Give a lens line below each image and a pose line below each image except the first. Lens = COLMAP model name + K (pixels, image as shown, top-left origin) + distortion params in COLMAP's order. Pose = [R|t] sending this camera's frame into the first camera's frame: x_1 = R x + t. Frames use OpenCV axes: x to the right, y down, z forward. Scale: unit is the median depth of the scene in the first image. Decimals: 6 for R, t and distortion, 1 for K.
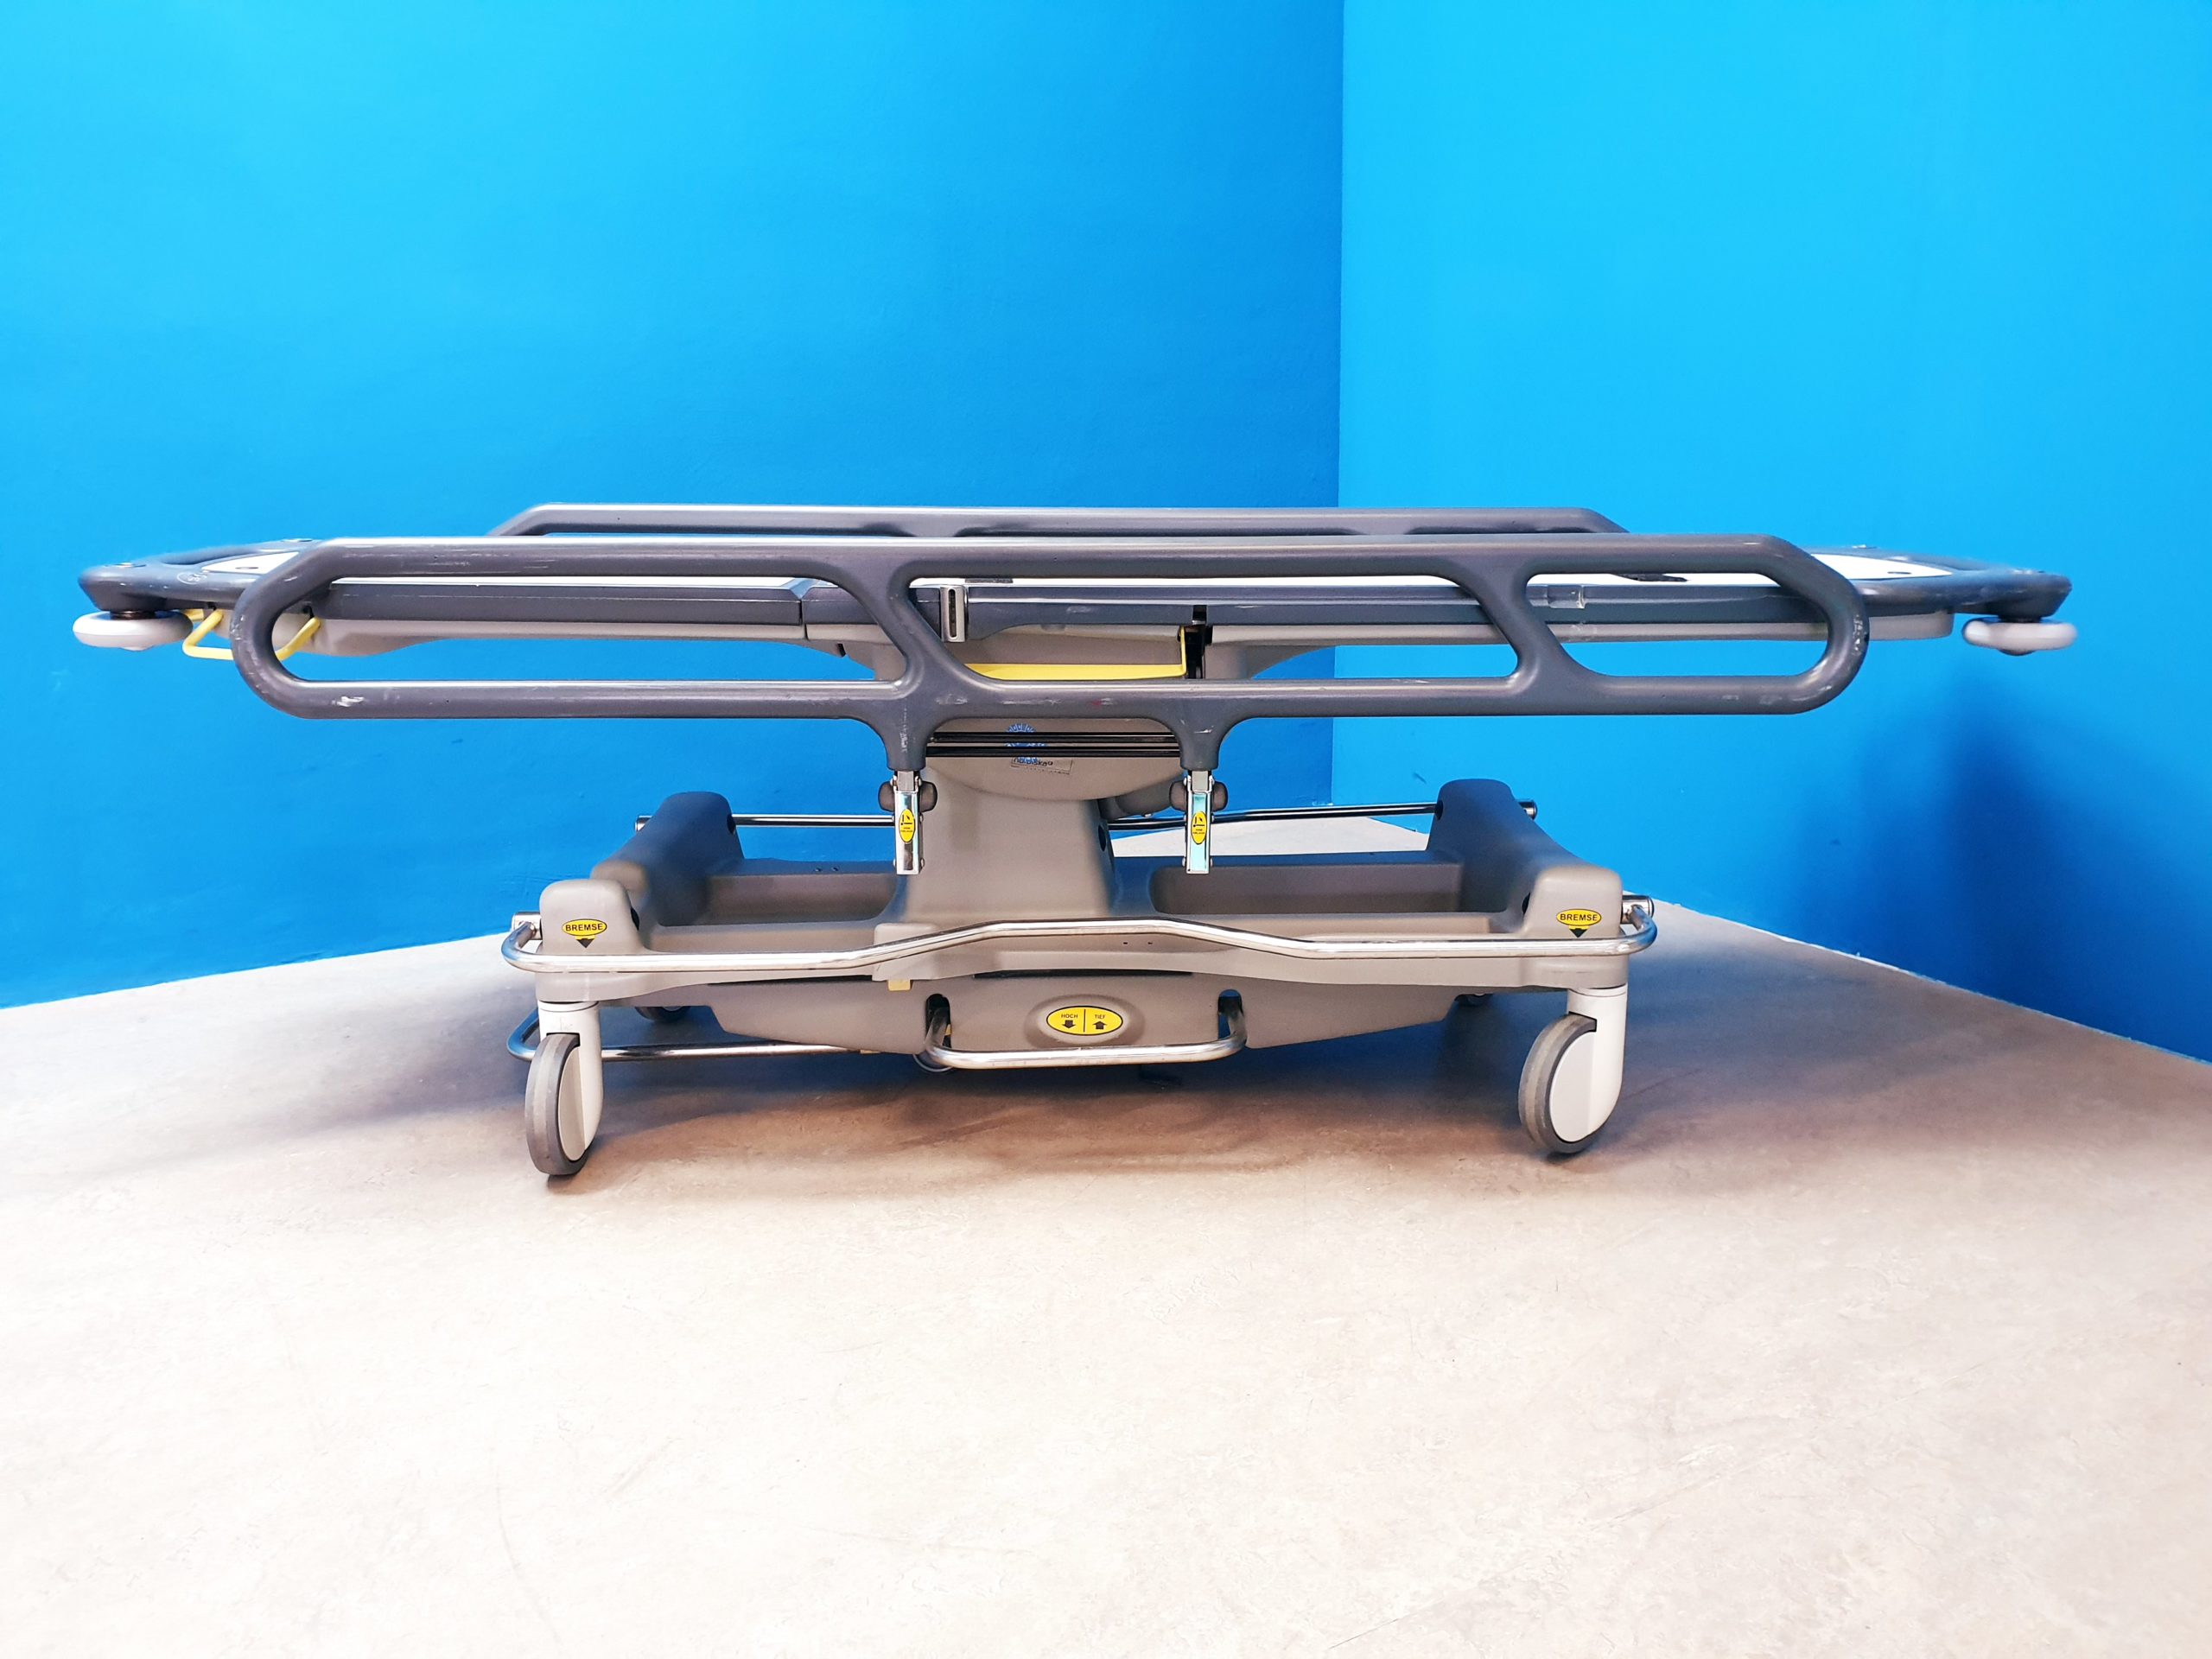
lens RADIAL K [[1708.9, 0, 1106.0], [0, 1708.9, 829.5], [0, 0, 1]] dist [-0.015002, 0.057908]
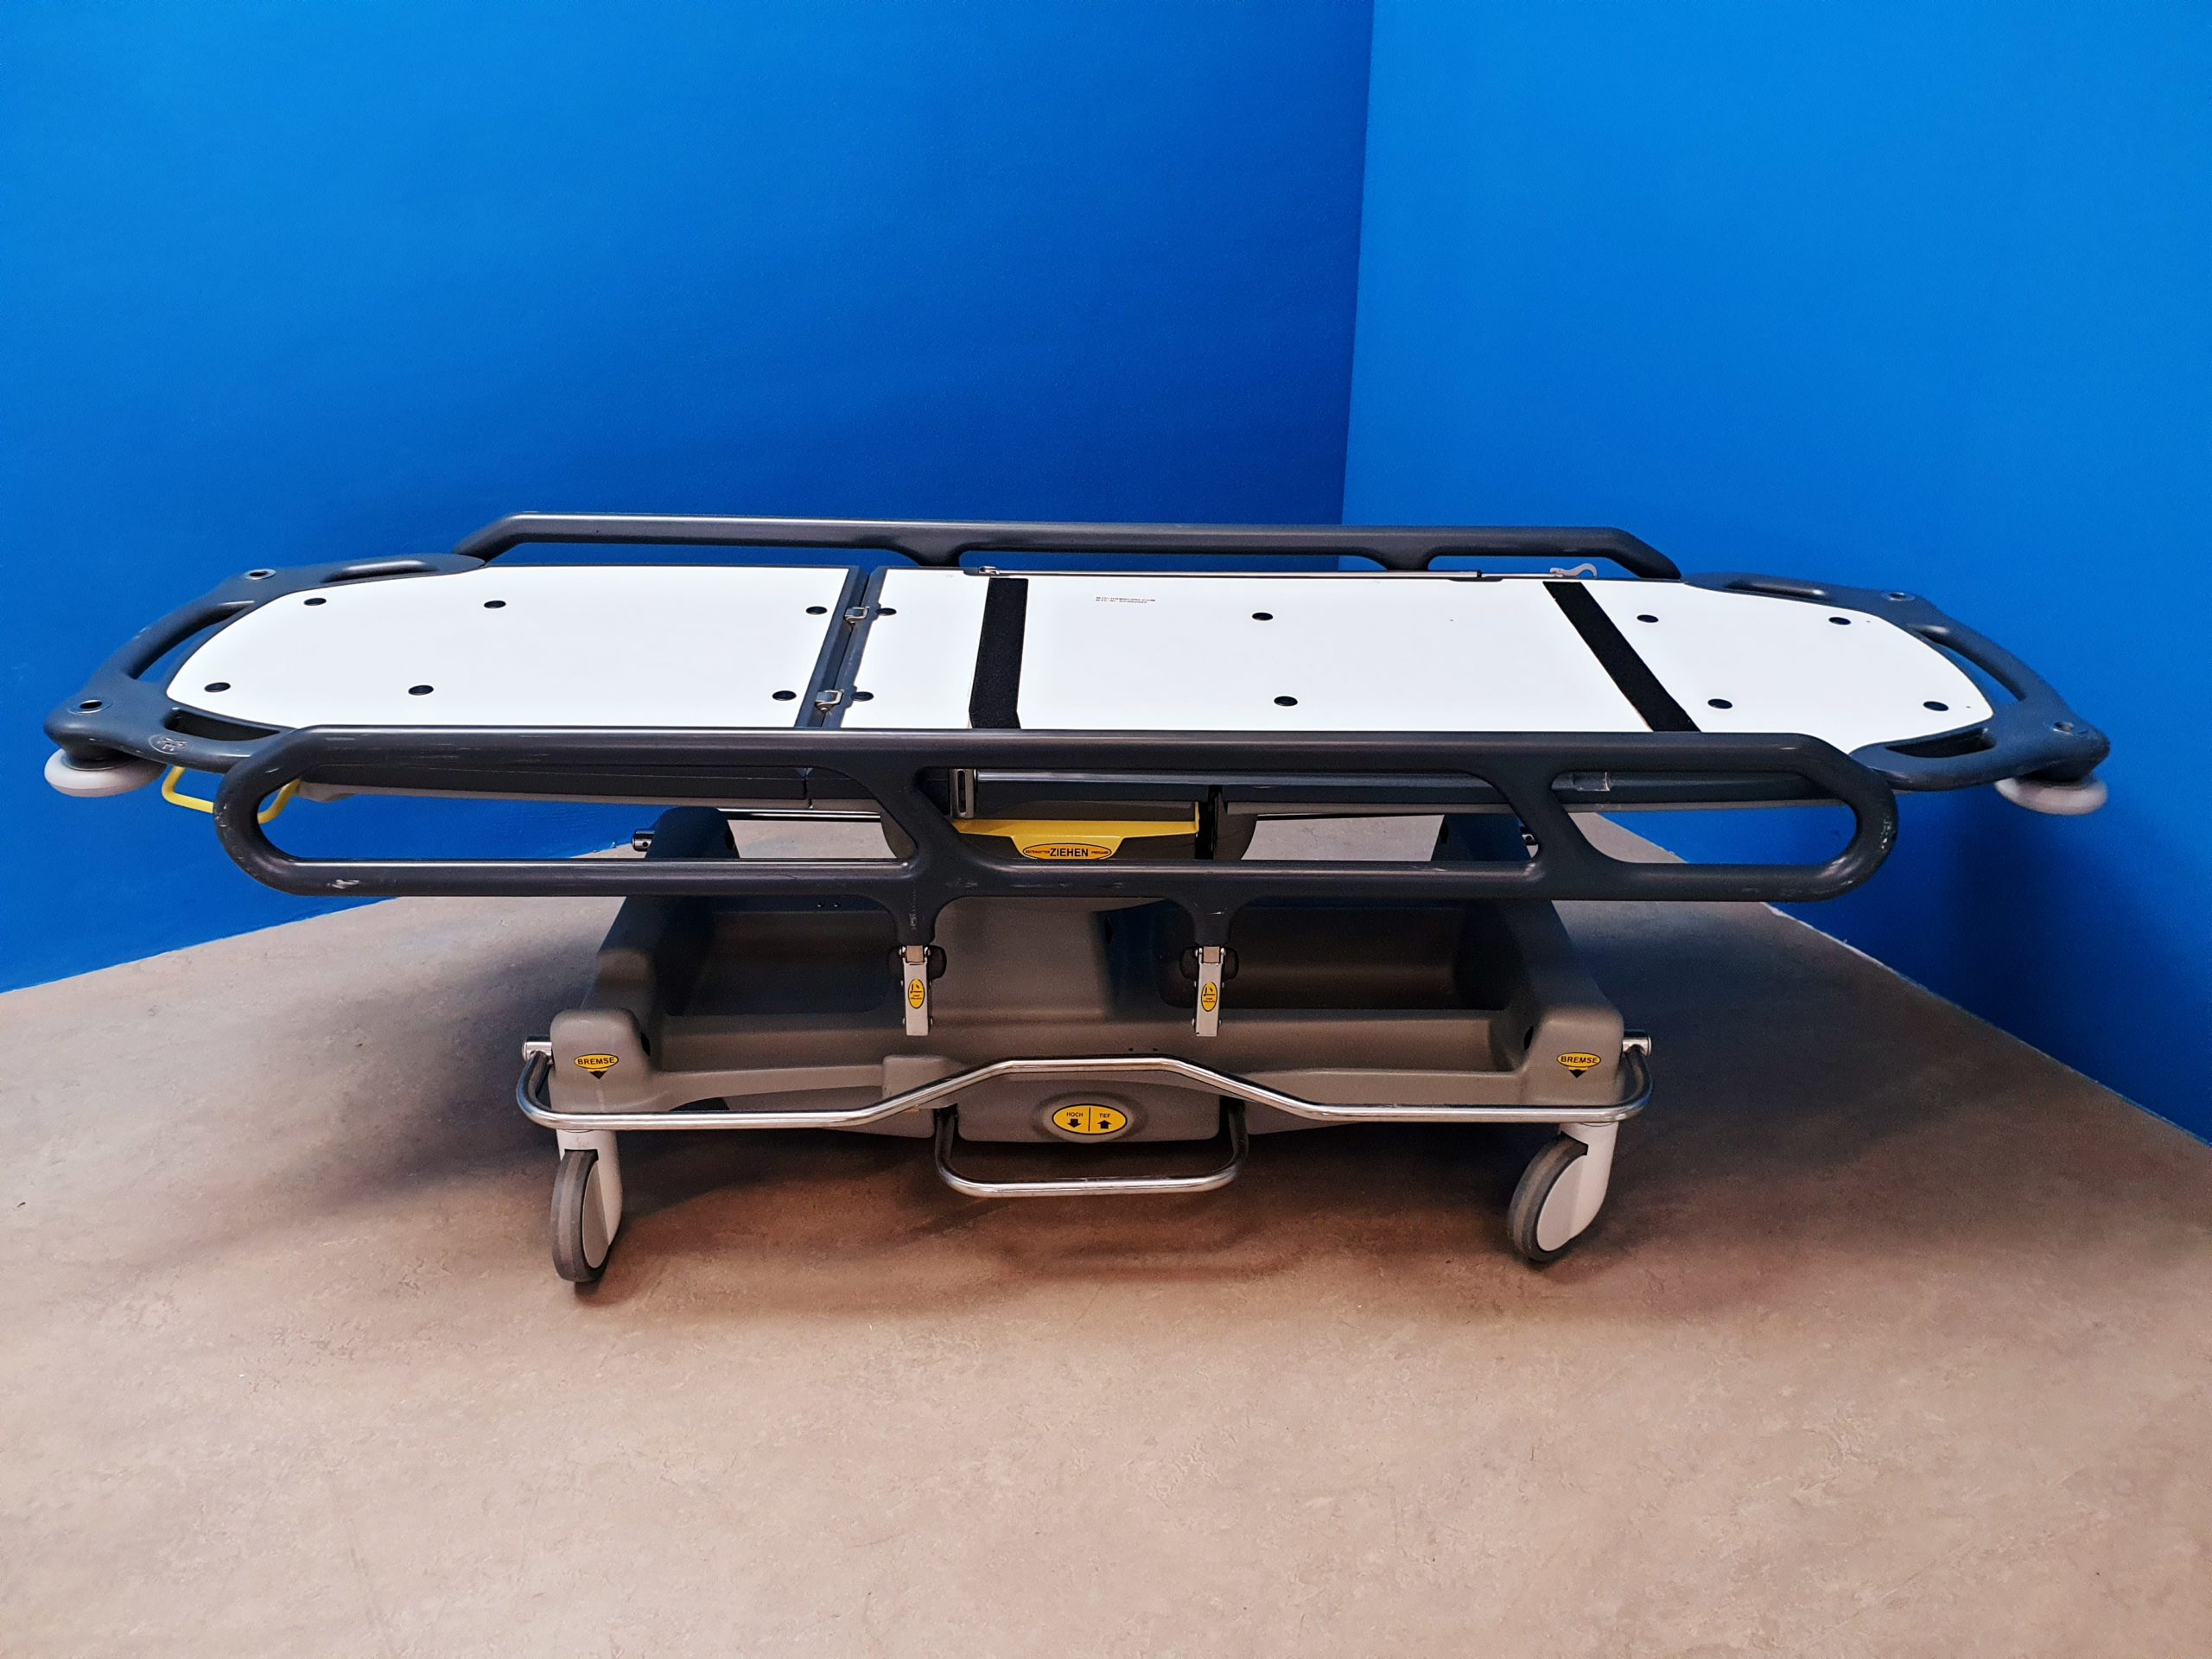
lens RADIAL K [[1708.9, 0, 1106.0], [0, 1708.9, 829.5], [0, 0, 1]] dist [-0.015002, 0.057908]
pose [[0.999843, 0.010104, 0.014538, -0.020782], [-0.013330, 0.970027, 0.242631, -0.328212], [-0.011651, -0.242787, 0.970010, 0.051741]]
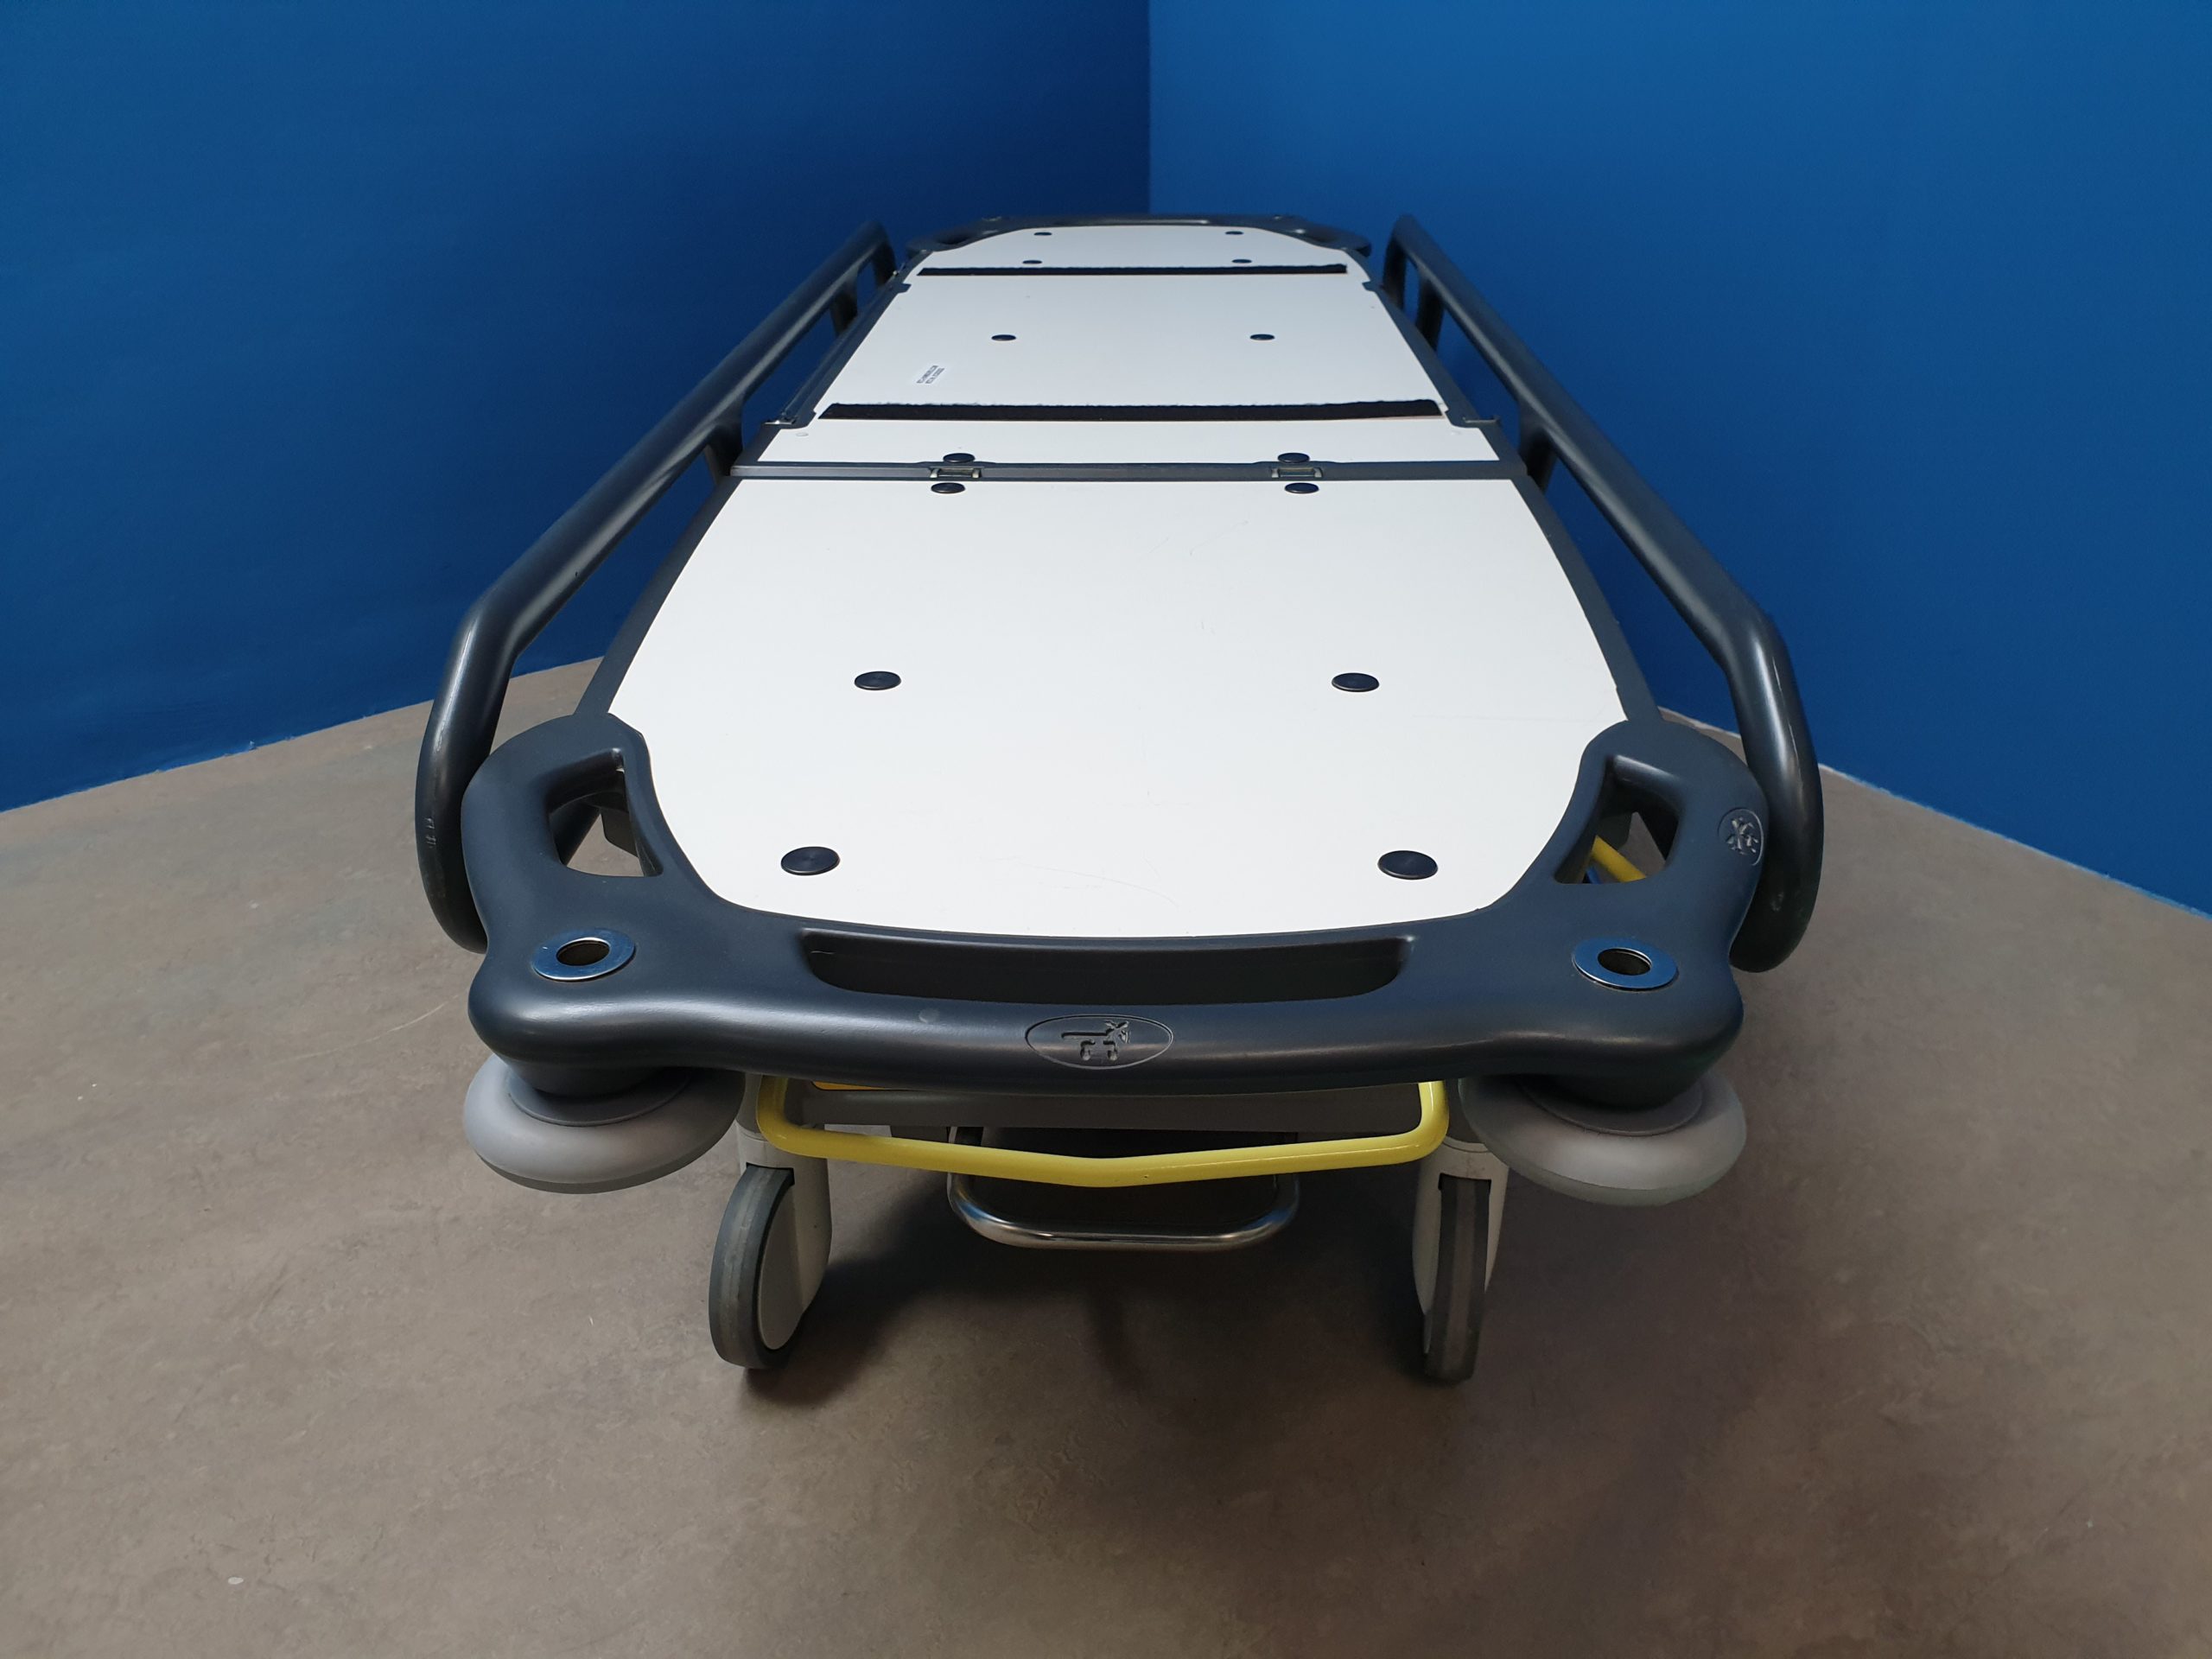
lens RADIAL K [[1725.4, 0, 1106.0], [0, 1725.4, 829.5], [0, 0, 1]] dist [-0.015380, 0.049499]
pose [[0.989639, -0.061793, 0.129600, -0.011260], [0.026960, 0.966568, 0.254989, -0.164445], [-0.141024, -0.248853, 0.958219, 0.305007]]
